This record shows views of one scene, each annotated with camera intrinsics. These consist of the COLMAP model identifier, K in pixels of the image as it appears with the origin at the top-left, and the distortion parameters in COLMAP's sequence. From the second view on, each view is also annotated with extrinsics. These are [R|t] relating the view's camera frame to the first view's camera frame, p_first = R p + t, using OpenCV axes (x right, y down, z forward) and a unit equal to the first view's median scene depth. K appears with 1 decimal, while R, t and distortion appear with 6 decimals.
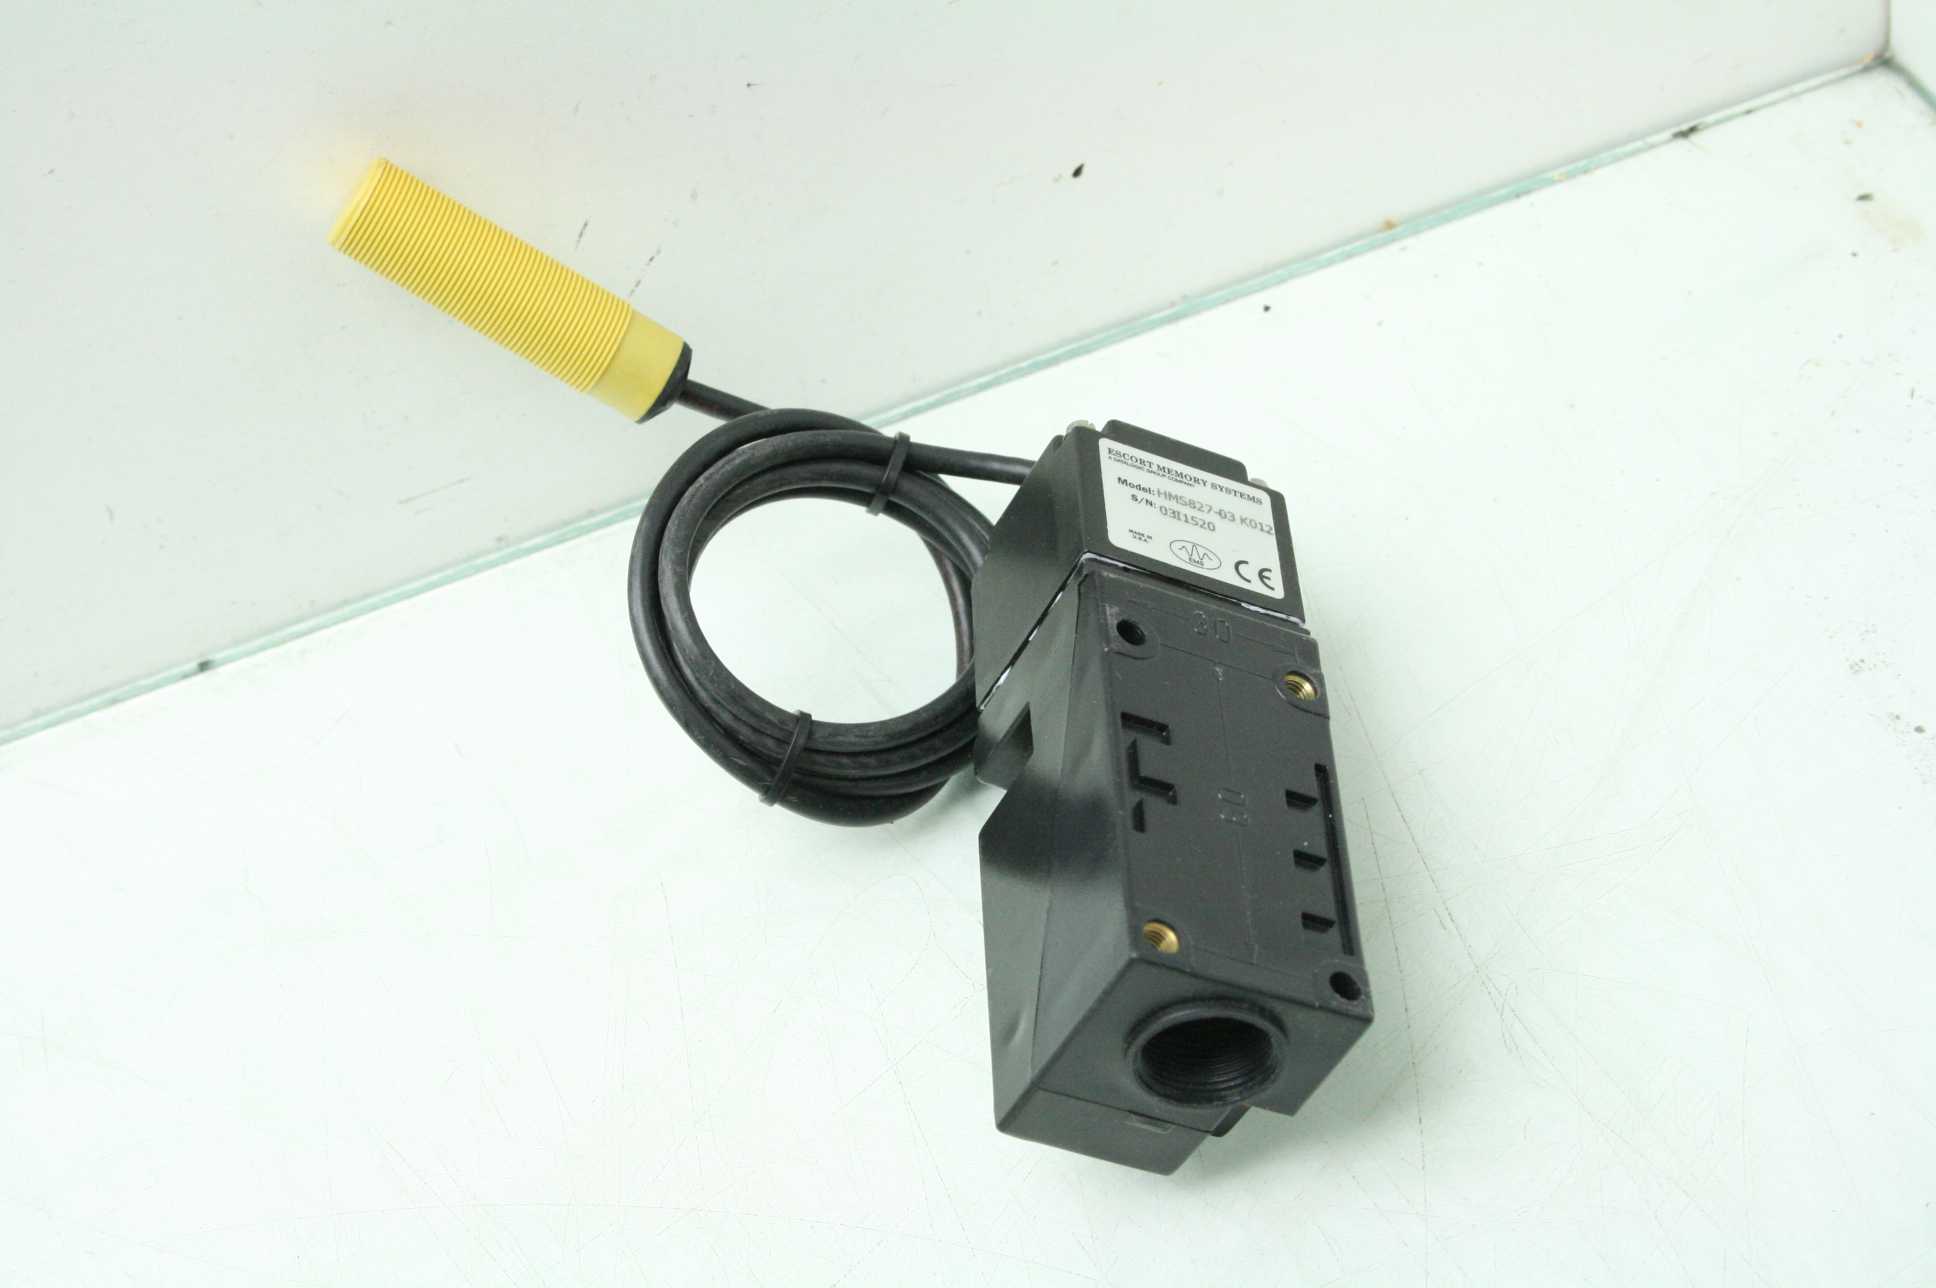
lens RADIAL K [[3928.4, 0, 968.0], [0, 3928.4, 644.0], [0, 0, 1]] dist [-0.015891, 0.186143]
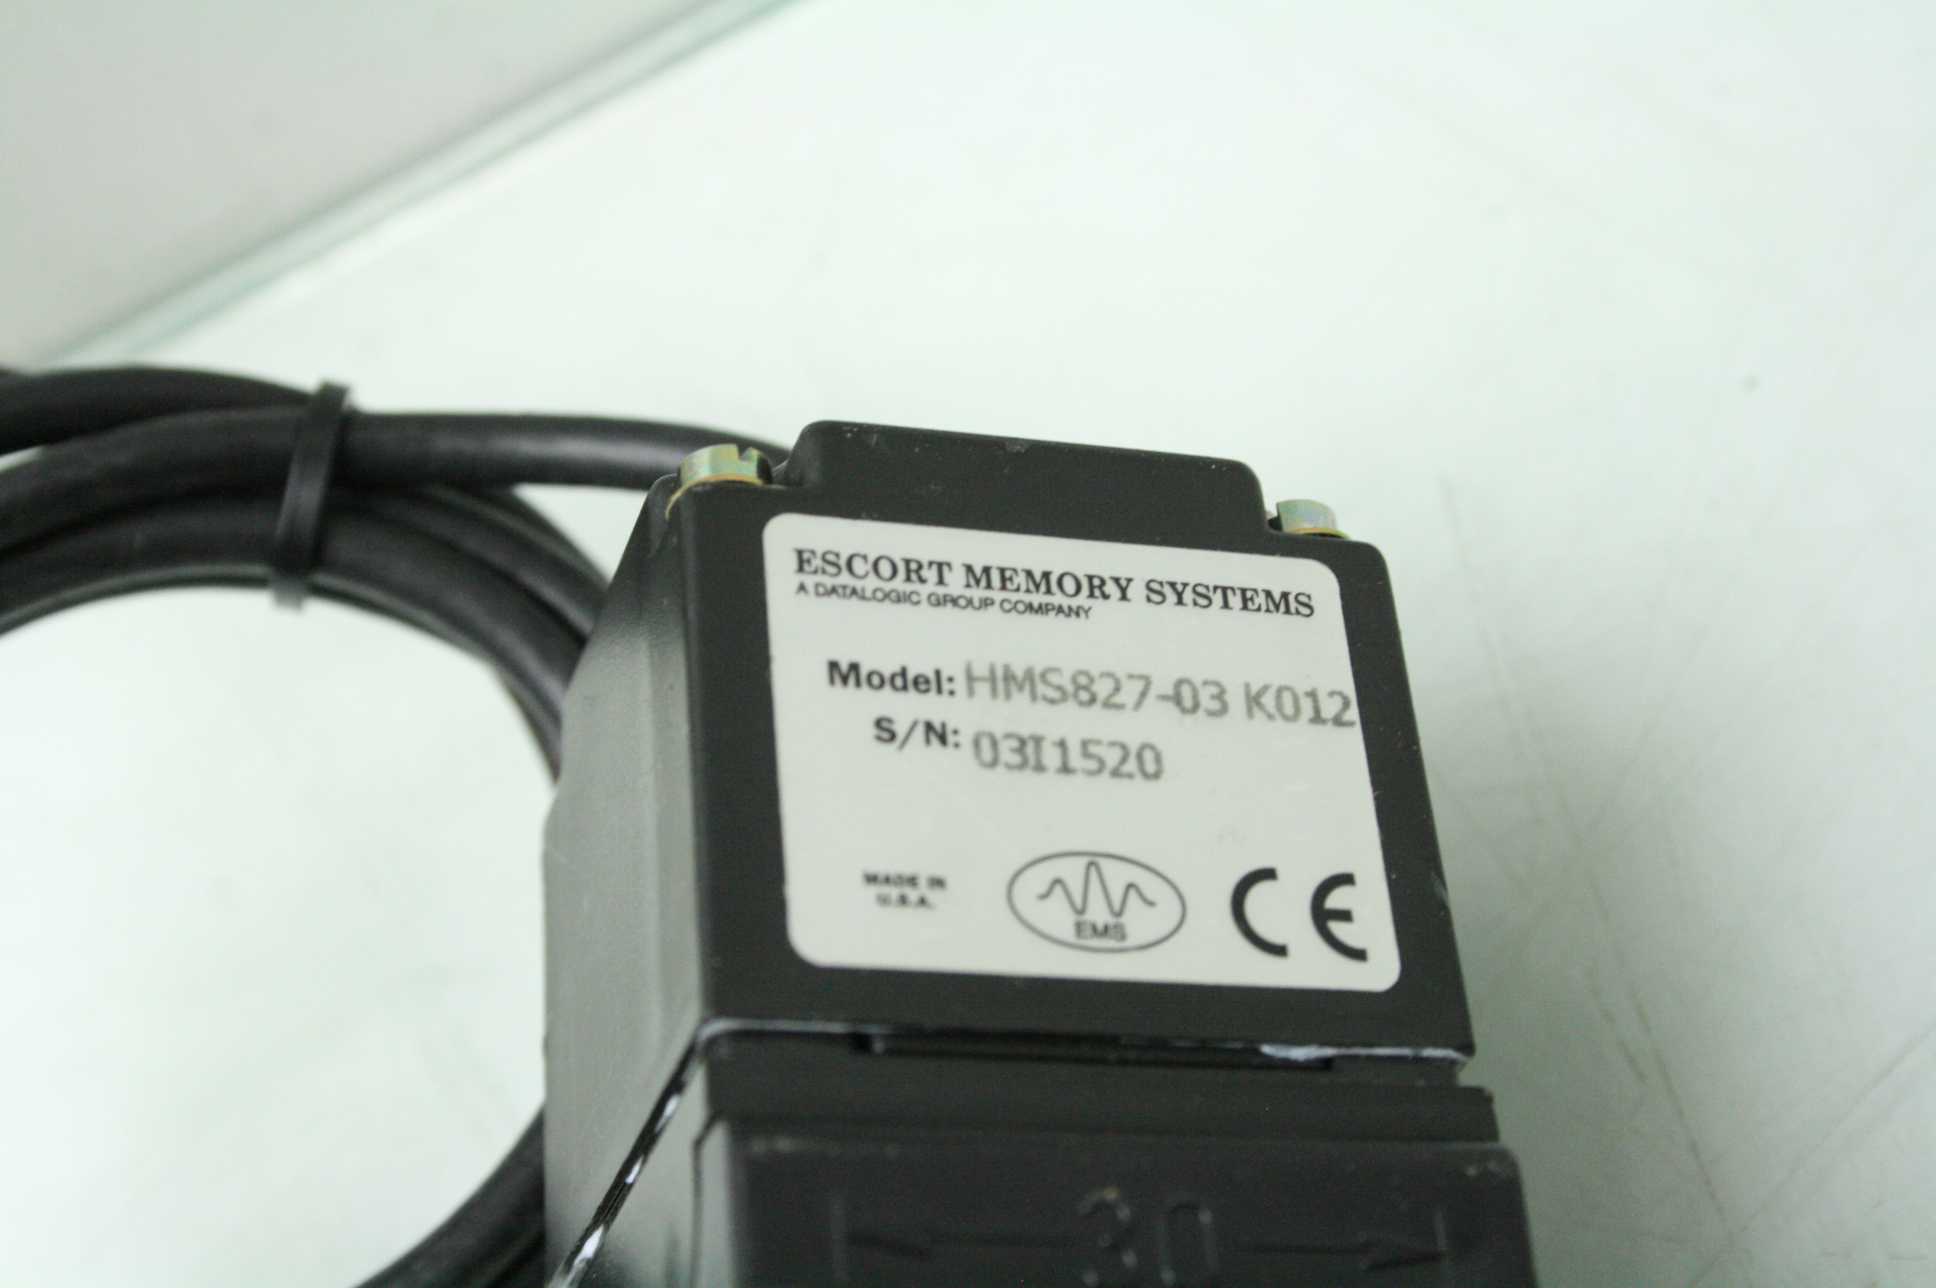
lens RADIAL K [[3928.4, 0, 968.0], [0, 3928.4, 644.0], [0, 0, 1]] dist [-0.015891, 0.186143]
pose [[0.988409, -0.115180, -0.098902, 0.085892], [0.135231, 0.964045, 0.228758, -0.121825], [0.068998, -0.239481, 0.968446, 0.747737]]
